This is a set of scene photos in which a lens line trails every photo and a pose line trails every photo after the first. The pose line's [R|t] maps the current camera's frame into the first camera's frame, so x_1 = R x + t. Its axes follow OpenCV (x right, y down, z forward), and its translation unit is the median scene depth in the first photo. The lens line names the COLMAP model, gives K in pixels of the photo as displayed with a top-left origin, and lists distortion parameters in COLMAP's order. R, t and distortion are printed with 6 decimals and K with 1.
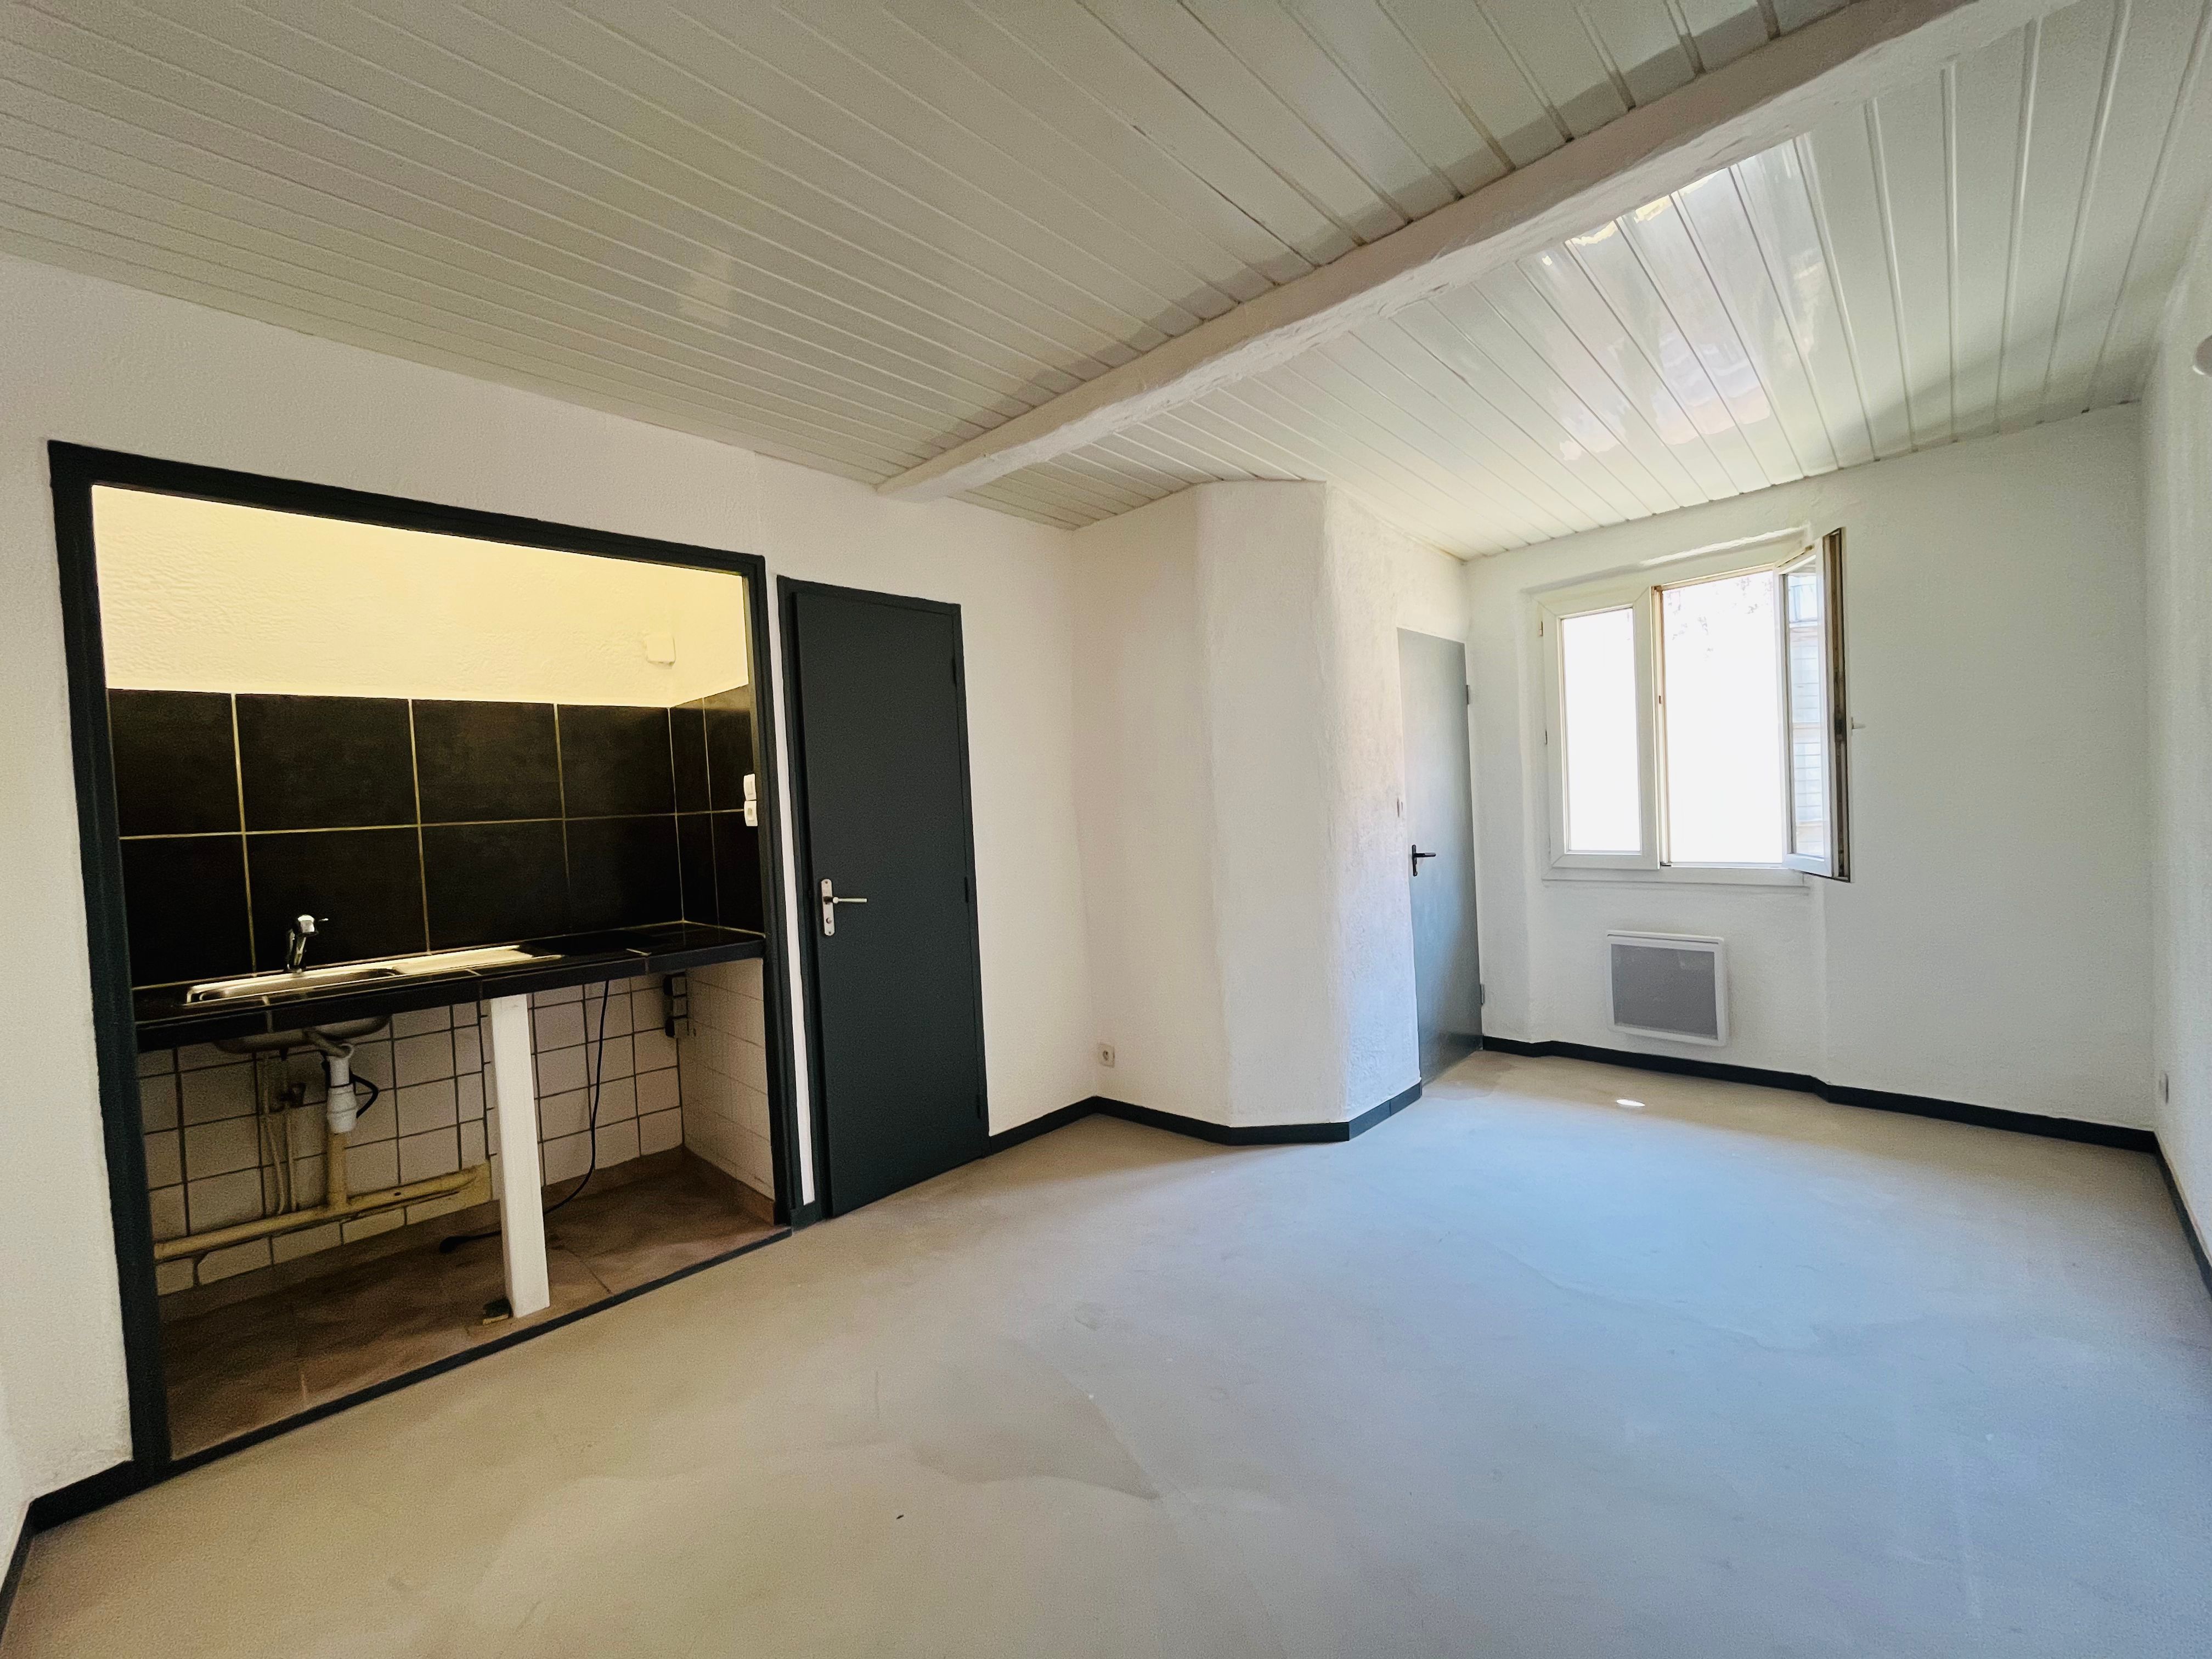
lens RADIAL K [[900.5, 0, 1103.1], [0, 900.5, 825.9], [0, 0, 1]] dist [-0.008486, 0.000407]
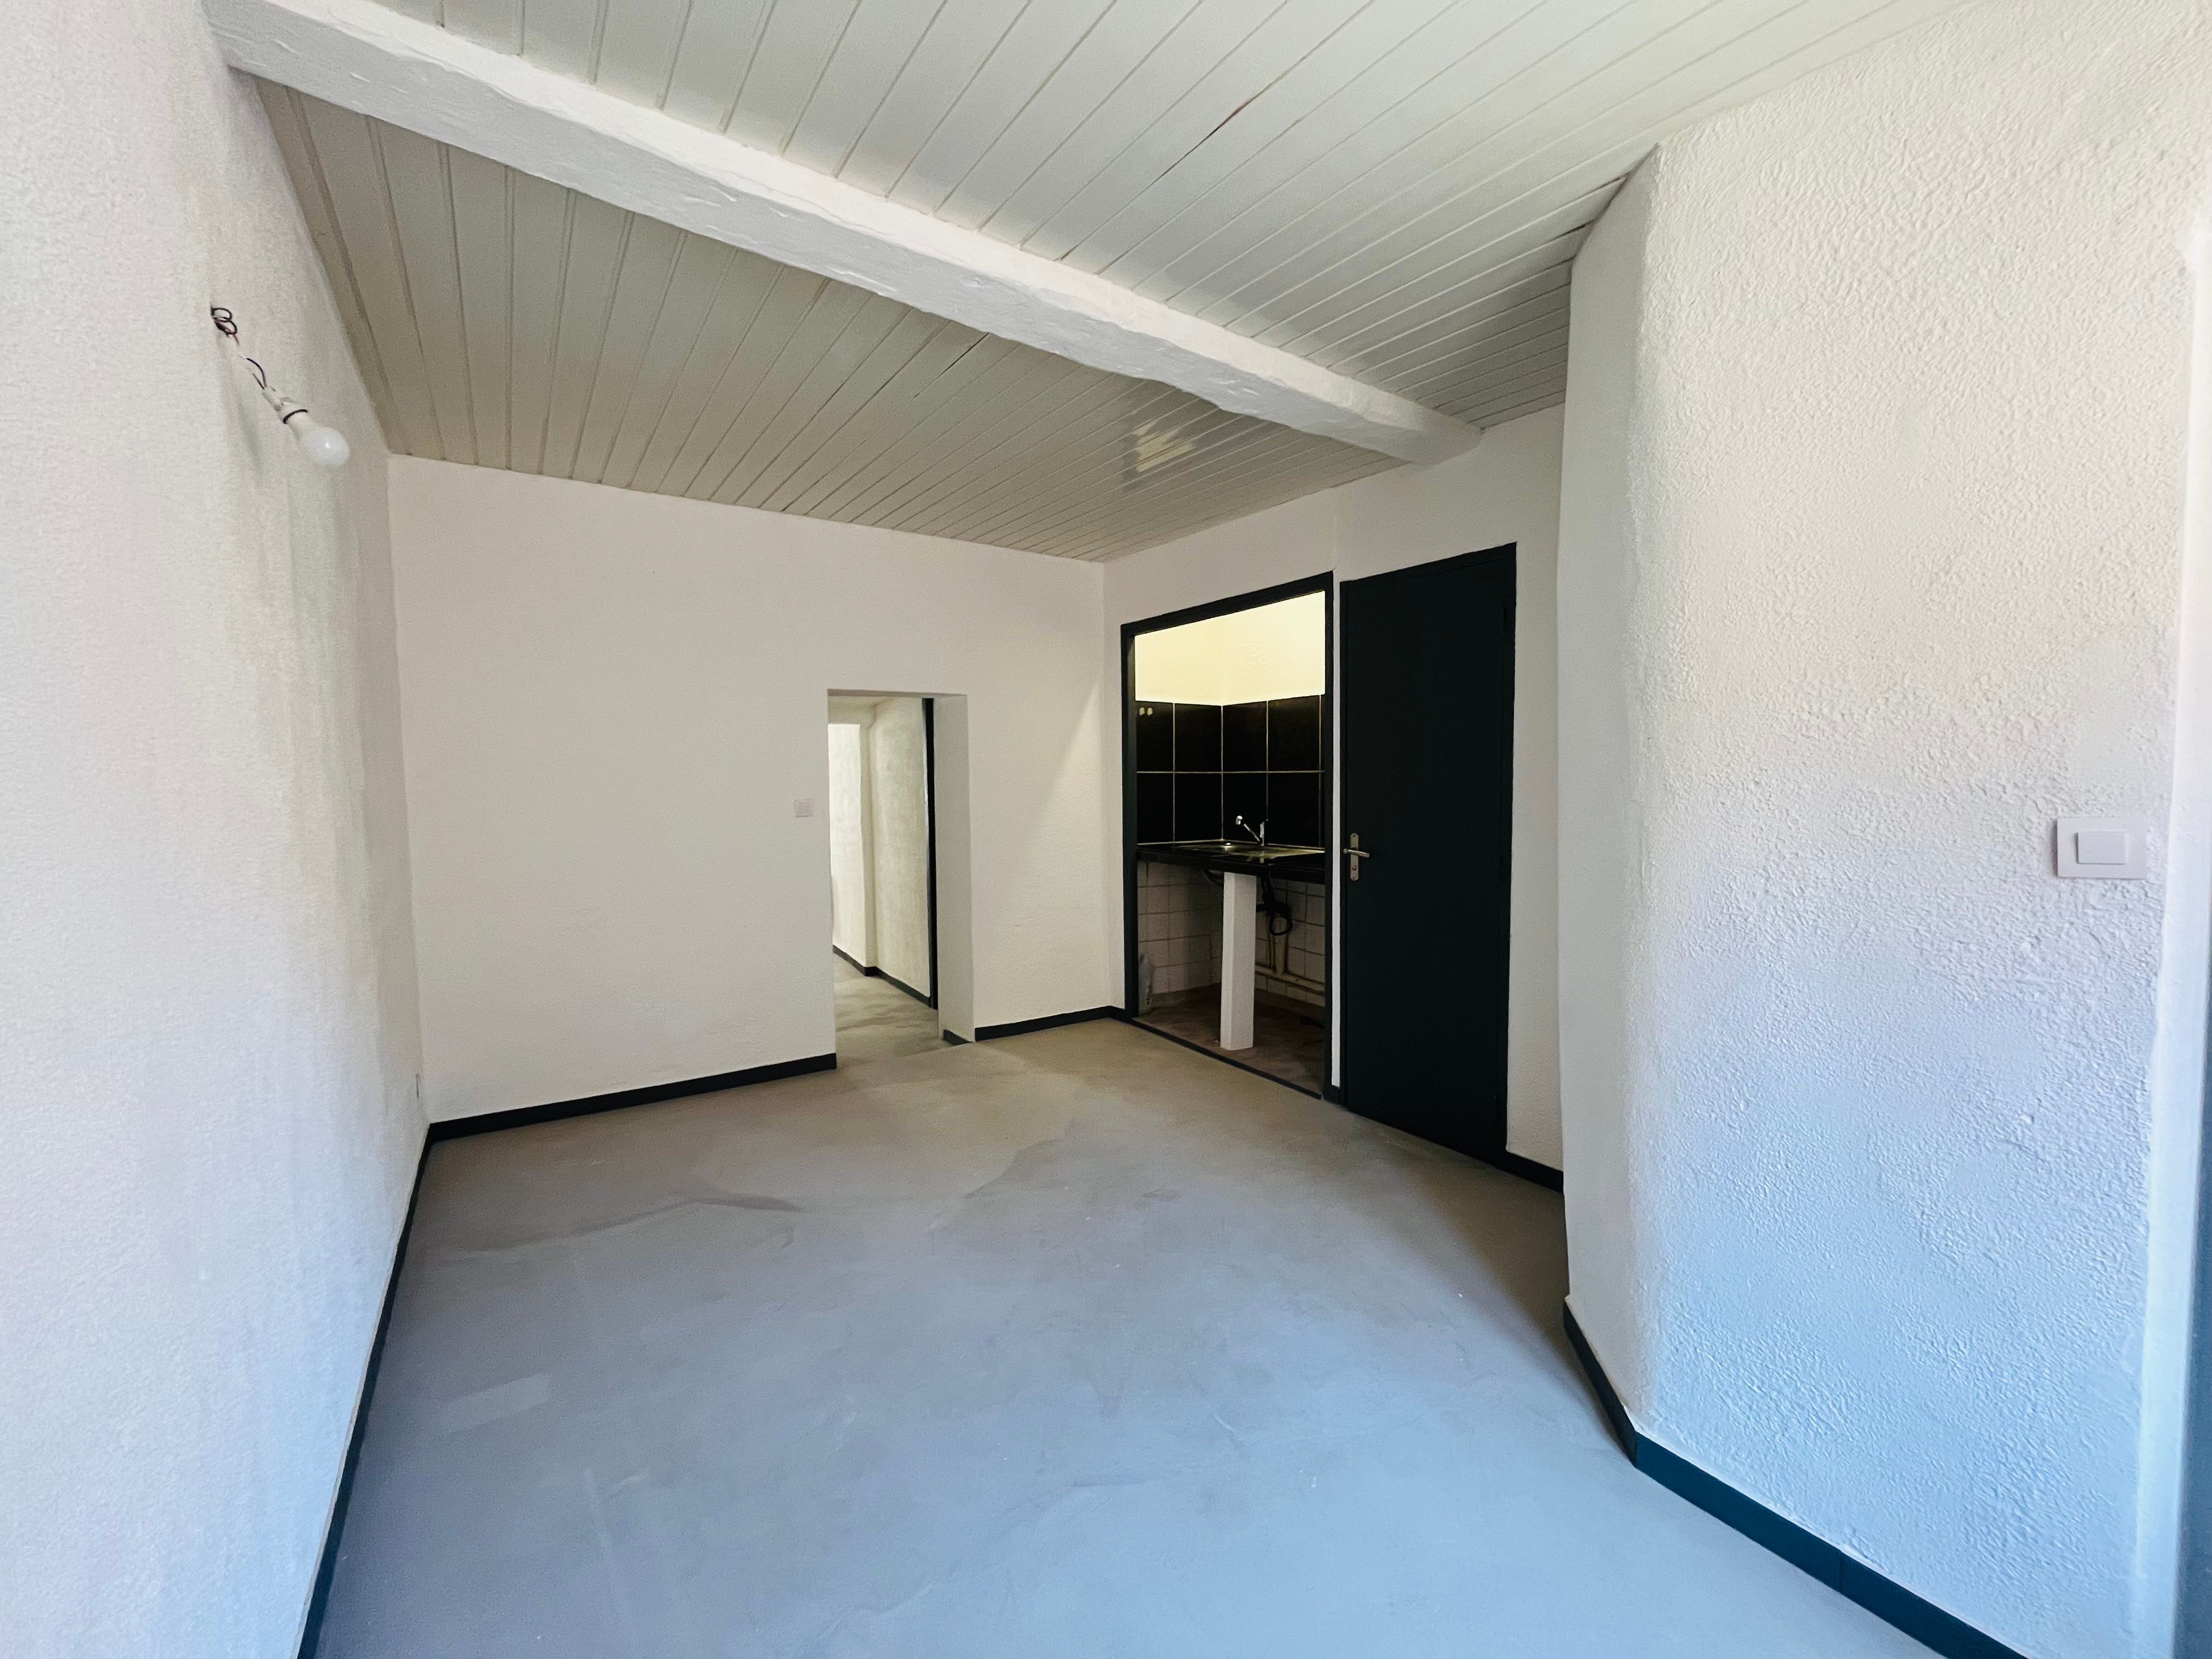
lens RADIAL K [[900.5, 0, 1096.9], [0, 900.5, 826.5], [0, 0, 1]] dist [-0.008486, 0.000407]
pose [[-0.215172, 0.109065, -0.970467, 0.967010], [-0.001796, 0.993698, 0.112074, -0.085896], [0.976575, 0.025859, -0.213620, 0.973221]]
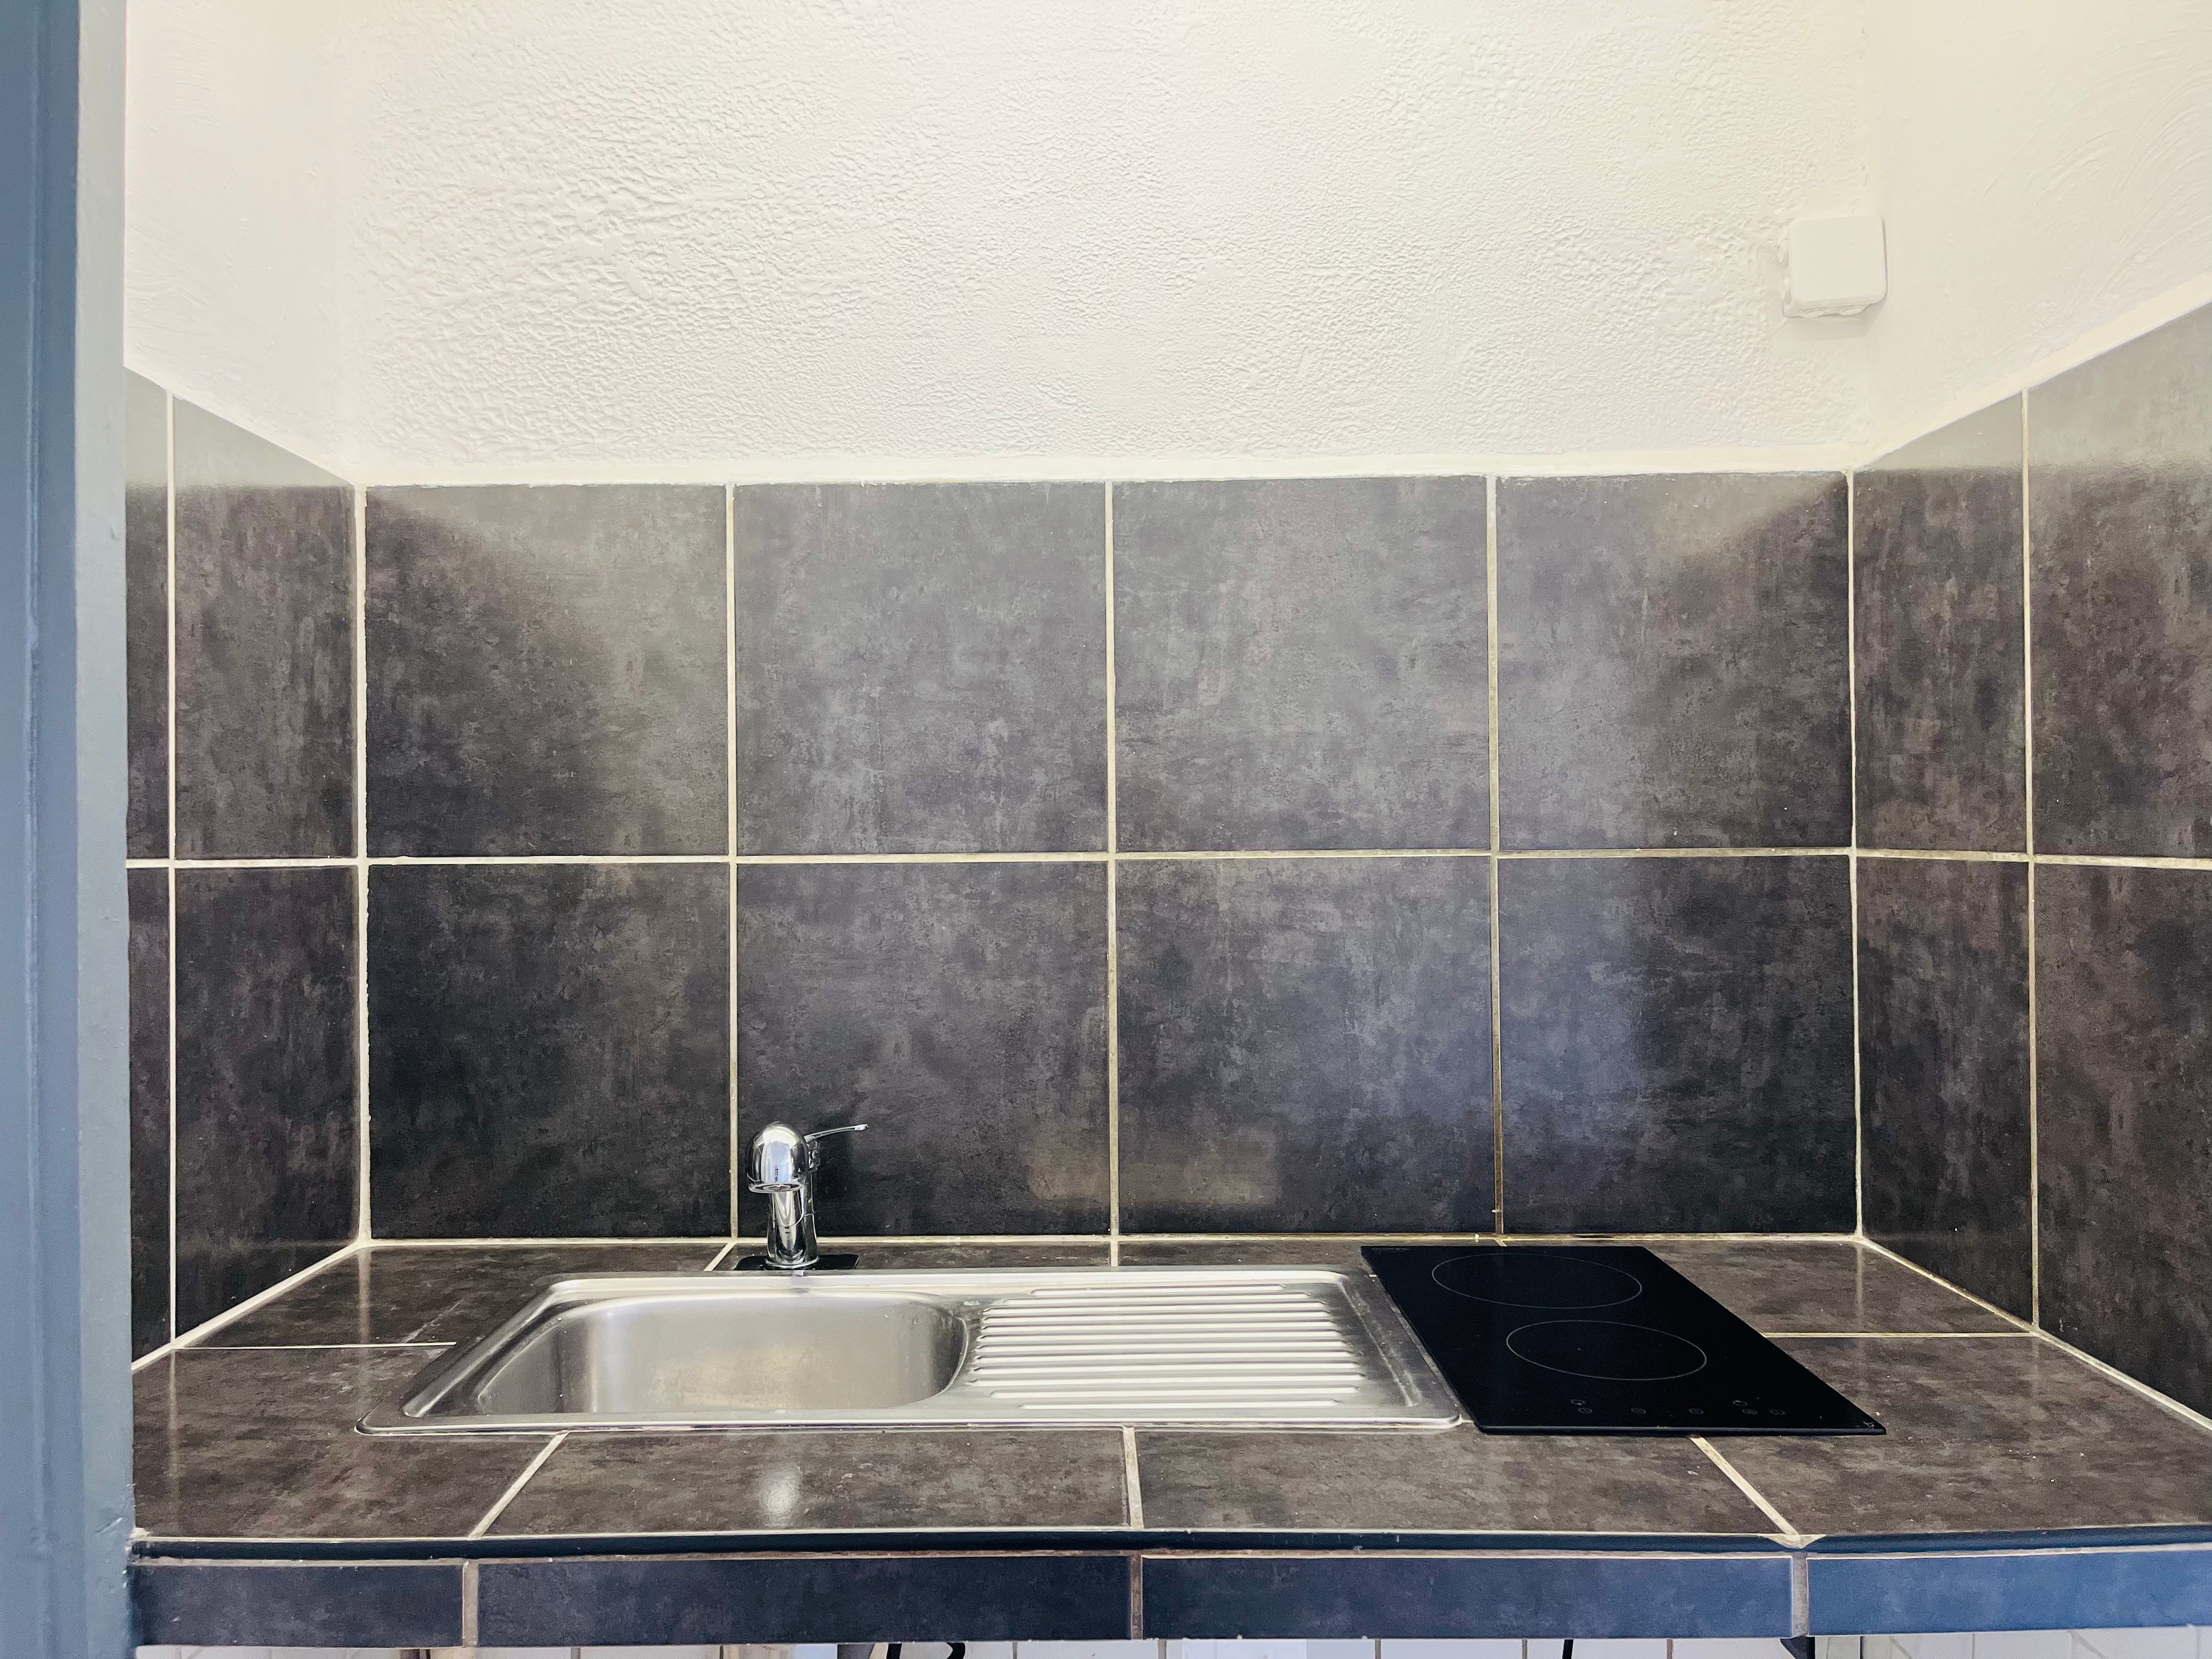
lens RADIAL K [[1682.6, 0, 1091.1], [0, 1682.6, 835.2], [0, 0, 1]] dist [0.048037, -0.062314]
pose [[0.718918, 0.047610, -0.693462, -0.336130], [-0.048754, 0.998648, 0.018020, -0.020081], [0.693383, 0.020854, 0.720267, 0.547572]]
